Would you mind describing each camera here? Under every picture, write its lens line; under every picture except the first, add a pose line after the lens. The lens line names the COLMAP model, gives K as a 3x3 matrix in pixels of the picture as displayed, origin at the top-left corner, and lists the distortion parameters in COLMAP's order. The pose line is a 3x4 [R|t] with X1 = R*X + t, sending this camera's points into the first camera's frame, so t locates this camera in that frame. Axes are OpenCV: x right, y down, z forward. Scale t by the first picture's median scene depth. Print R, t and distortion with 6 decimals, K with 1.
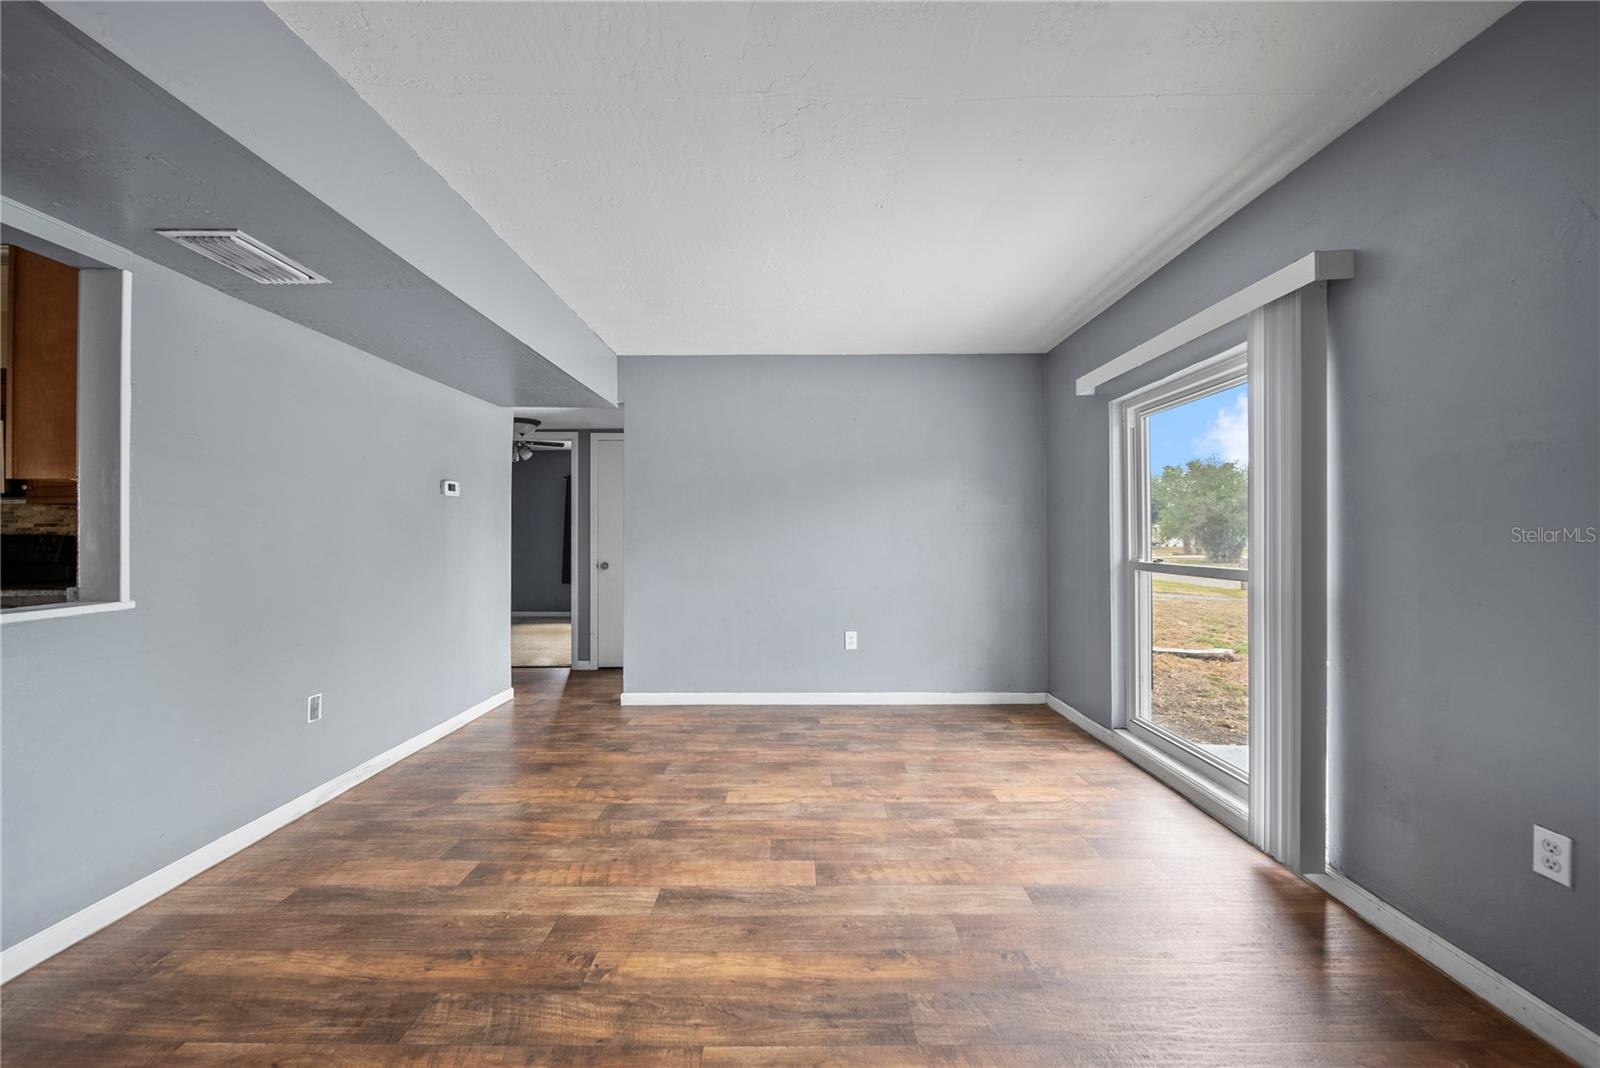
lens RADIAL K [[574.2, 0, 795.6], [0, 574.2, 531.2], [0, 0, 1]] dist [-0.000014, -0.001343]
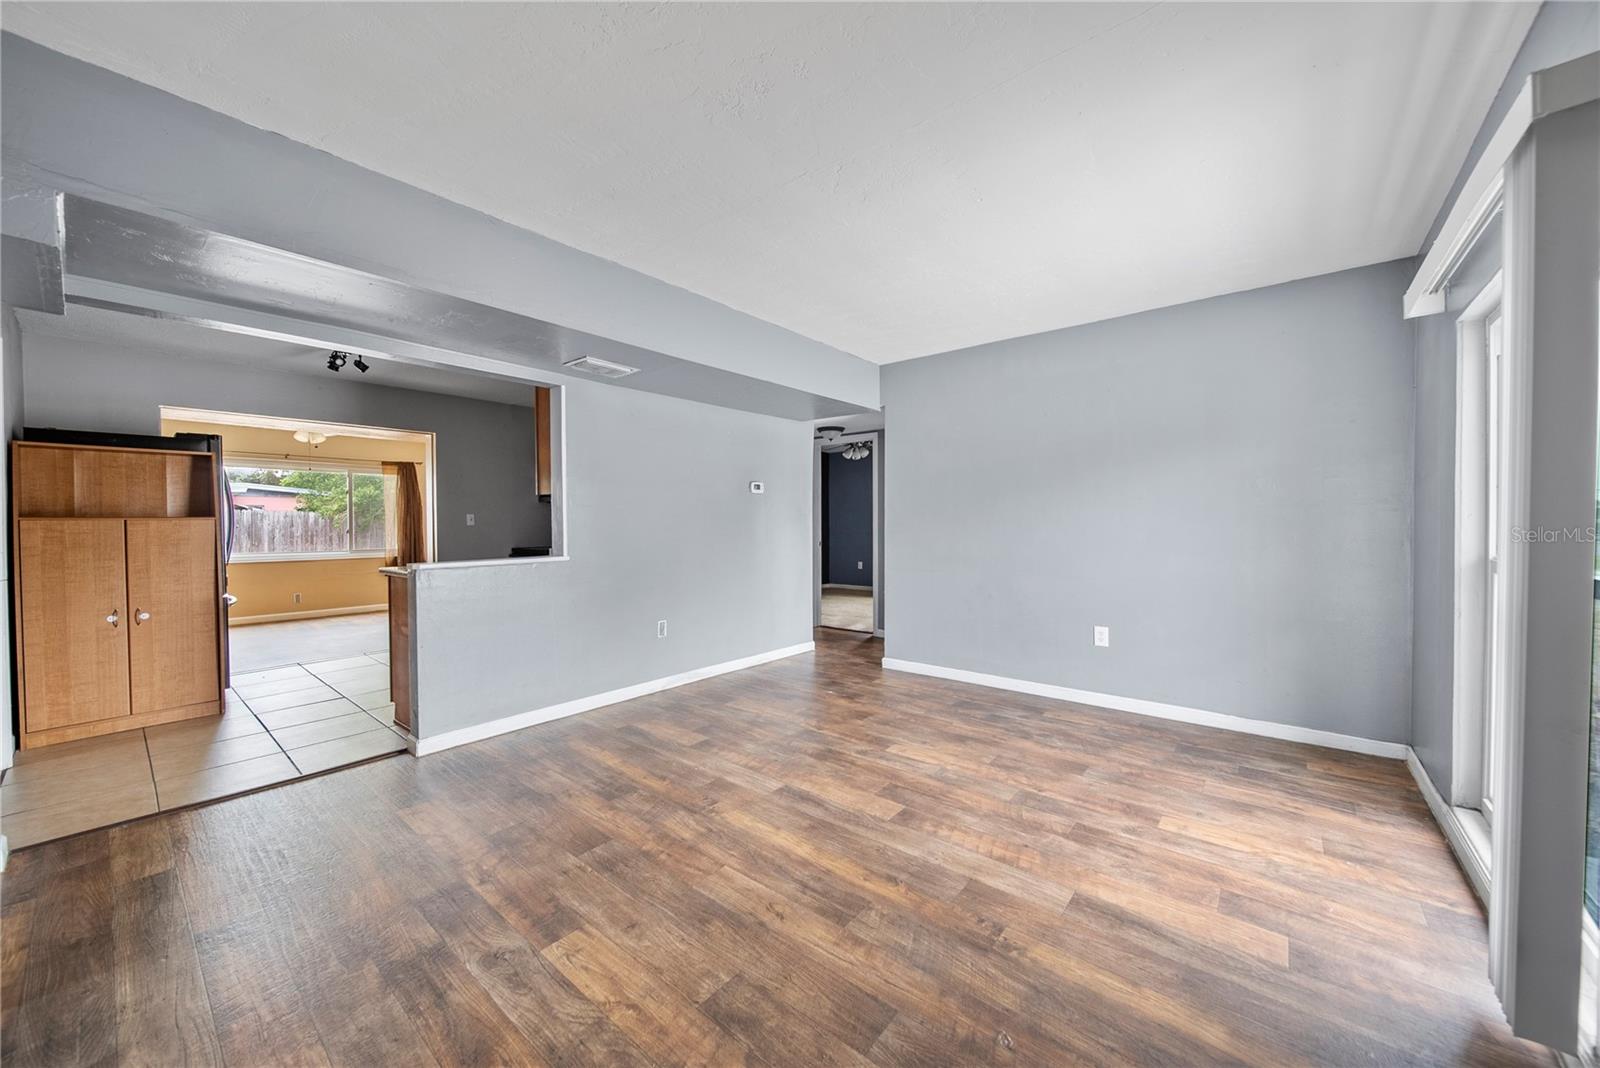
lens RADIAL K [[574.2, 0, 797.5], [0, 574.2, 545.2], [0, 0, 1]] dist [-0.008774, 0.000012]
pose [[0.771461, 0.022589, -0.635875, 0.592339], [0.008427, 0.998919, 0.045710, 0.000439], [0.636220, -0.040622, 0.770437, 0.004153]]
